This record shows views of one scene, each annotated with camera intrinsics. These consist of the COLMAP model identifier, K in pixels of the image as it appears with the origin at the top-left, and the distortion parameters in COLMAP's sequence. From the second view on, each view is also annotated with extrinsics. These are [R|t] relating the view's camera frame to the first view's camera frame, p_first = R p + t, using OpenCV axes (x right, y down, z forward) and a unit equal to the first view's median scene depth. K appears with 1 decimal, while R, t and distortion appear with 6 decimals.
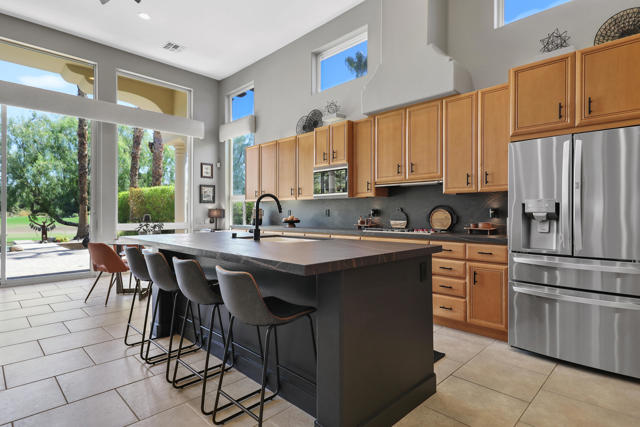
lens RADIAL K [[345.4, 0, 308.7], [0, 345.4, 195.4], [0, 0, 1]] dist [0.004339, 0.000350]
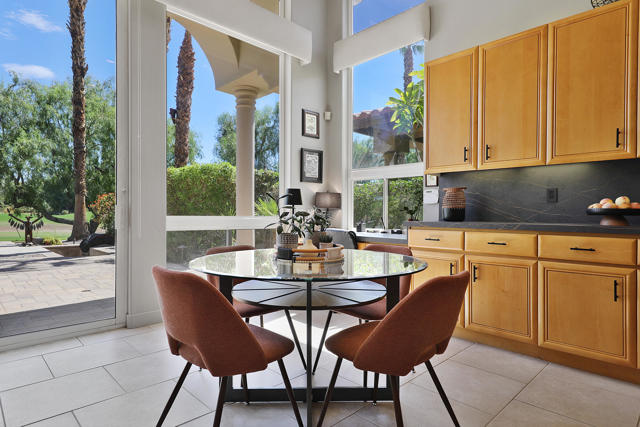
lens RADIAL K [[358.5, 0, 296.6], [0, 358.5, 200.9], [0, 0, 1]] dist [0.013678, 0.000008]
pose [[0.999802, 0.006544, -0.018776, -0.166555], [-0.006222, 0.999833, 0.017154, 0.023410], [0.018885, -0.017034, 0.999677, 0.226554]]
